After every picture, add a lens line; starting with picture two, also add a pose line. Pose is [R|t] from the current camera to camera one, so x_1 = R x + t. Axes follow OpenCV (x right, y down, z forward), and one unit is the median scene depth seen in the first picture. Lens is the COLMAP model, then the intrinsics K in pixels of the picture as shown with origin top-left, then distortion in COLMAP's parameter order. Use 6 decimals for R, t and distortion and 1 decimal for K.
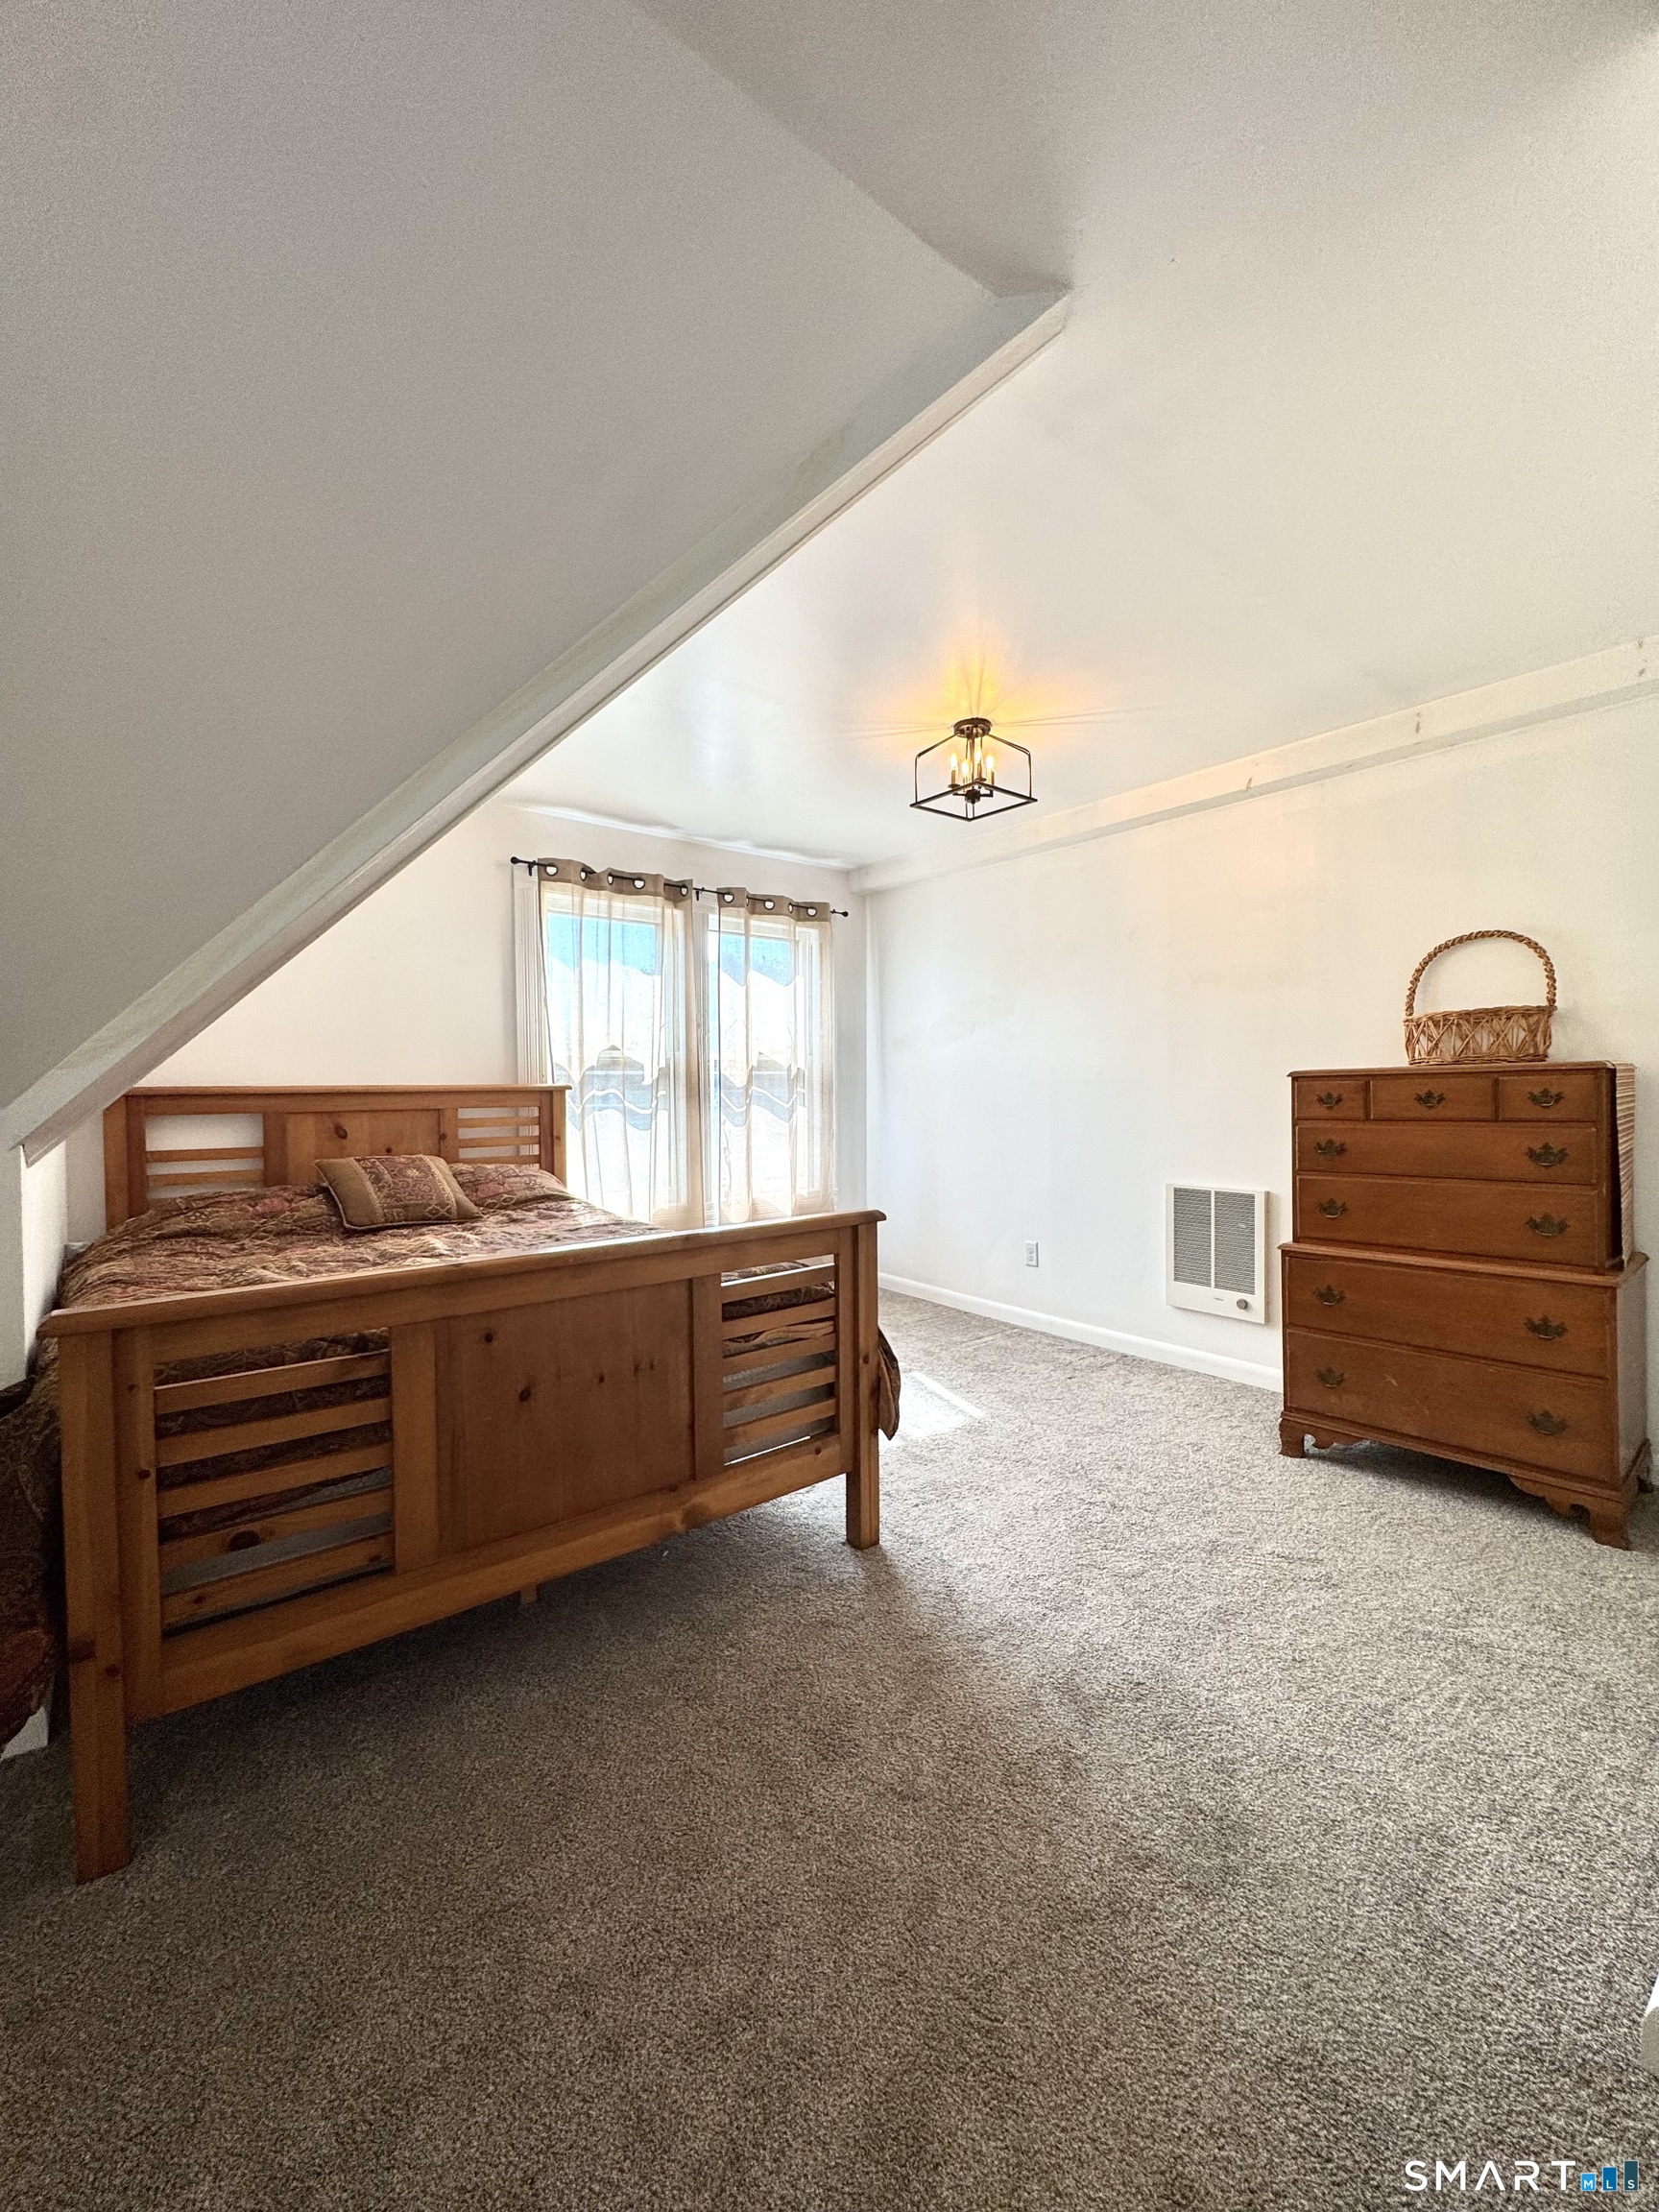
lens RADIAL K [[886.7, 0, 829.7], [0, 886.7, 1102.2], [0, 0, 1]] dist [-0.010863, 0.000002]
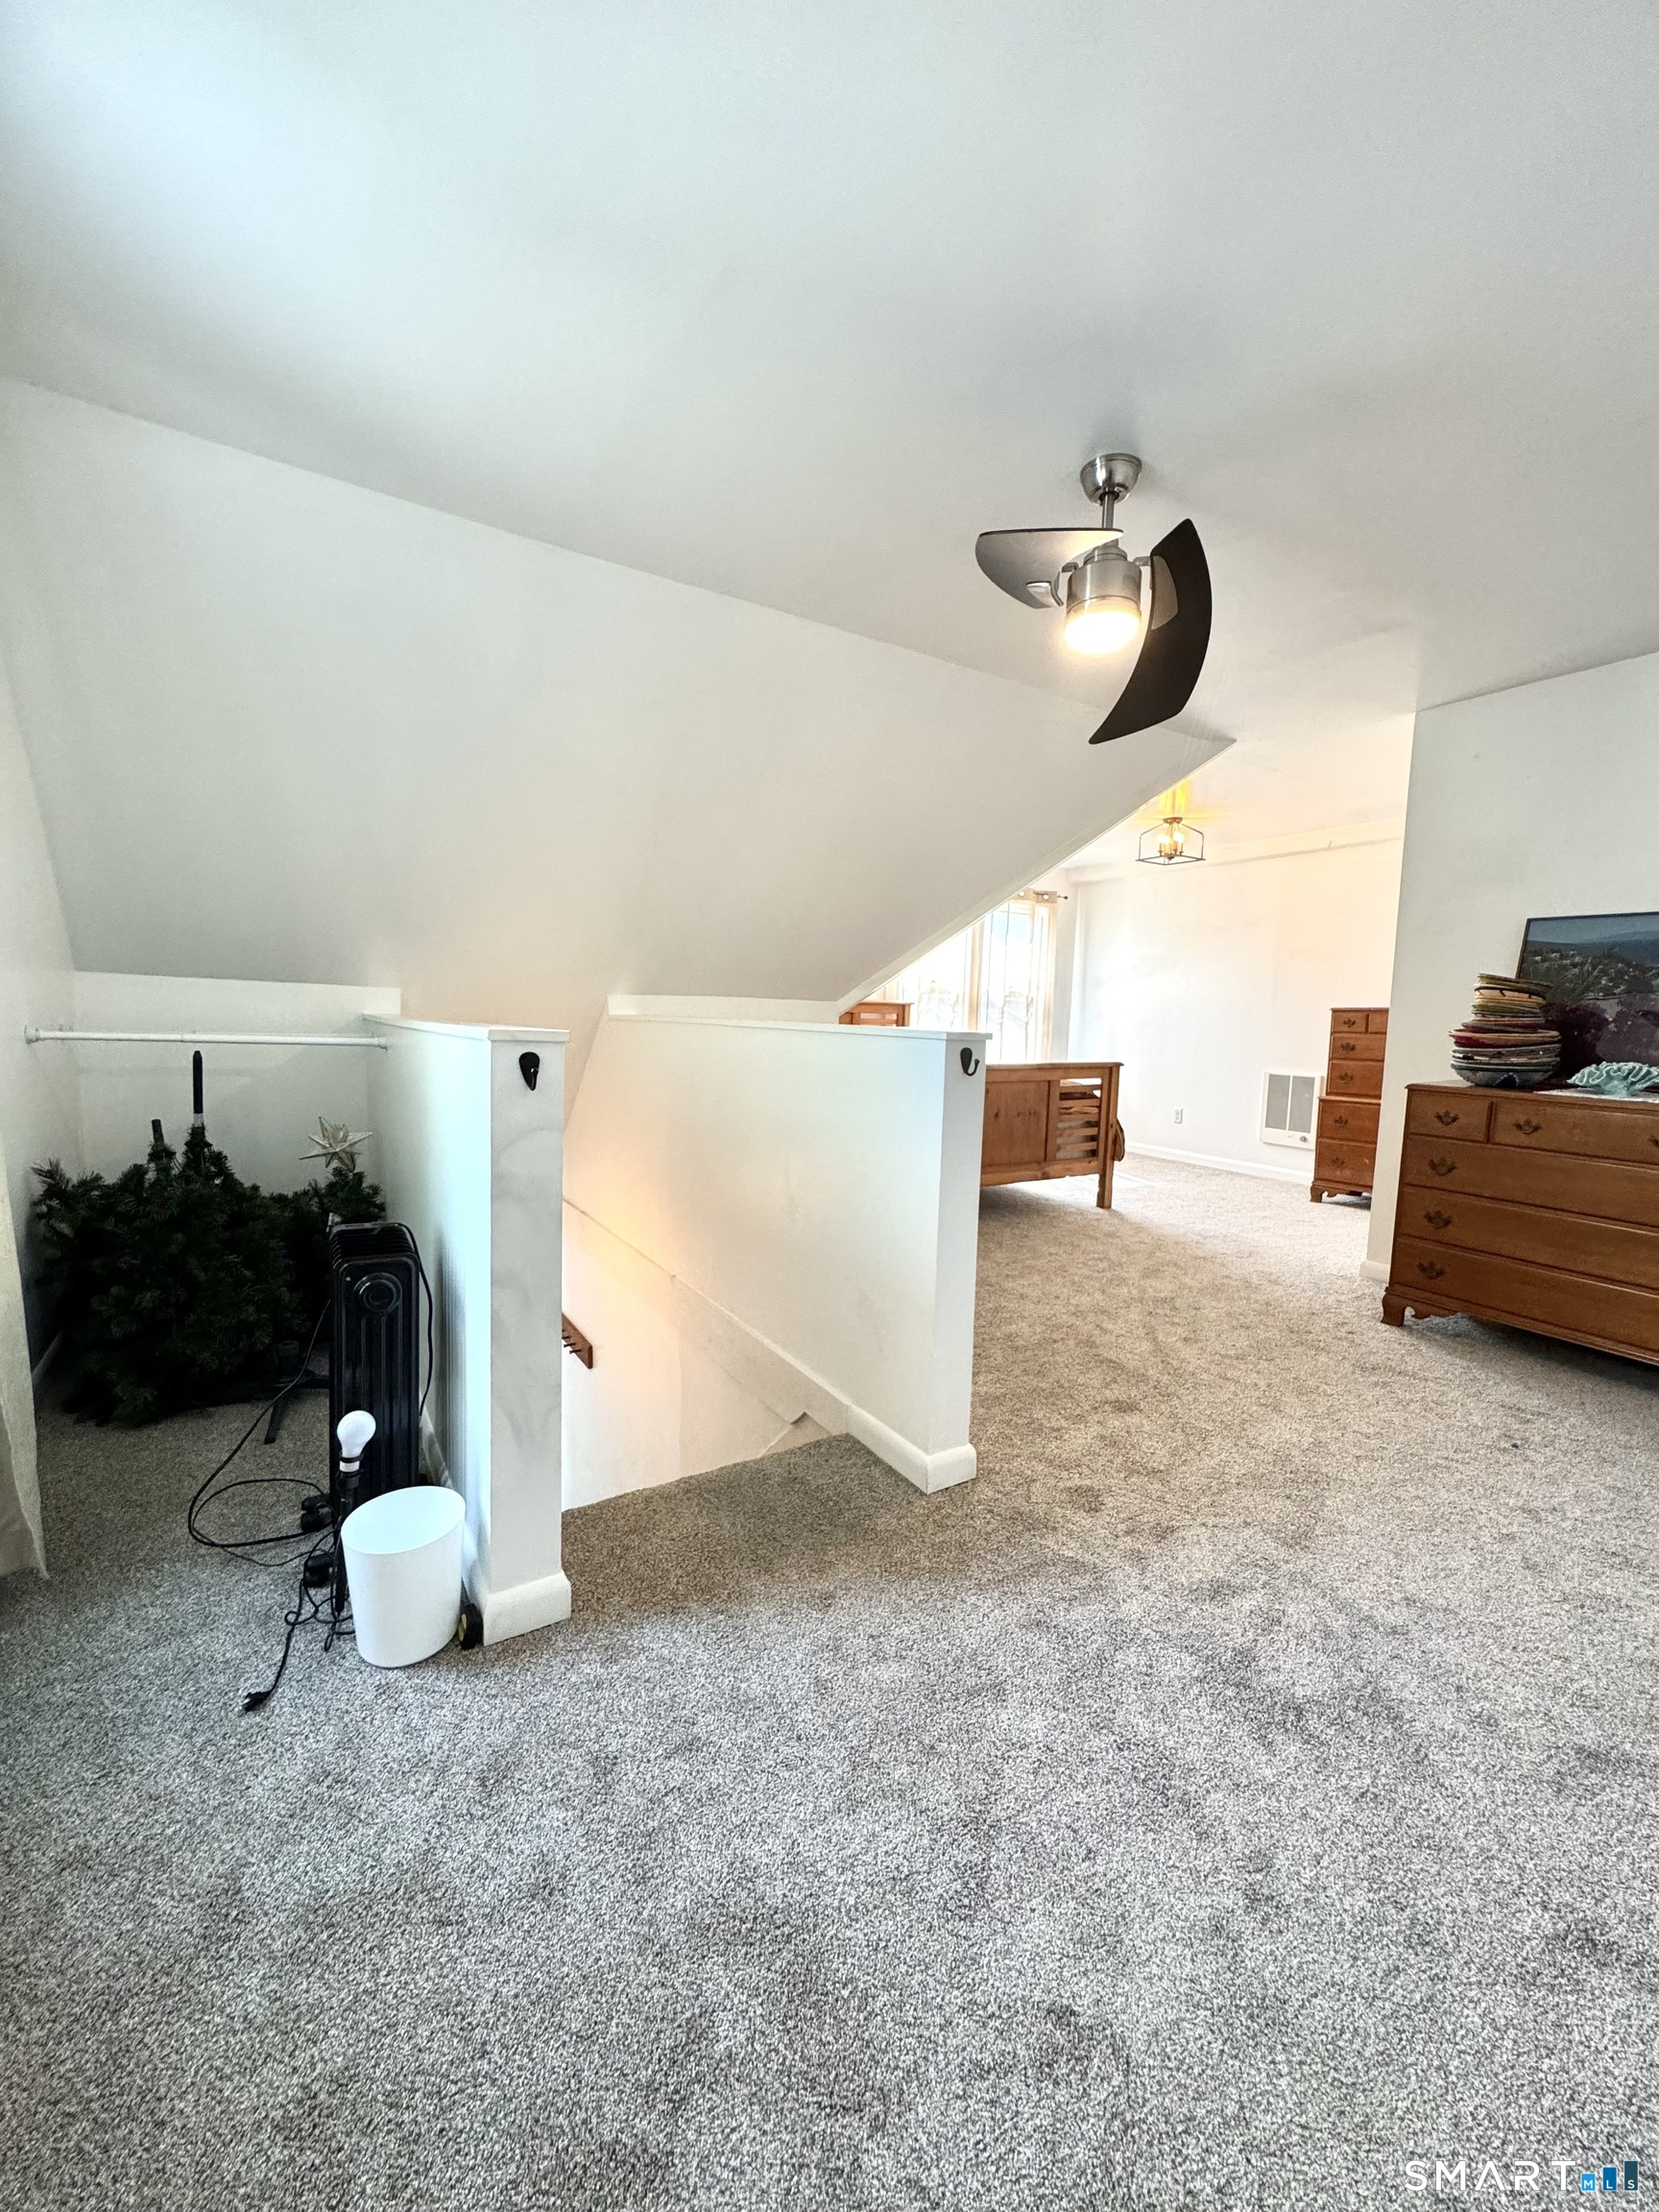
lens RADIAL K [[886.7, 0, 826.9], [0, 886.7, 1106.2], [0, 0, 1]] dist [-0.010863, 0.000002]
pose [[0.990346, 0.048752, -0.129758, -0.327550], [-0.037171, 0.995228, 0.090224, 0.049752], [0.133537, -0.084530, 0.987432, -1.129999]]
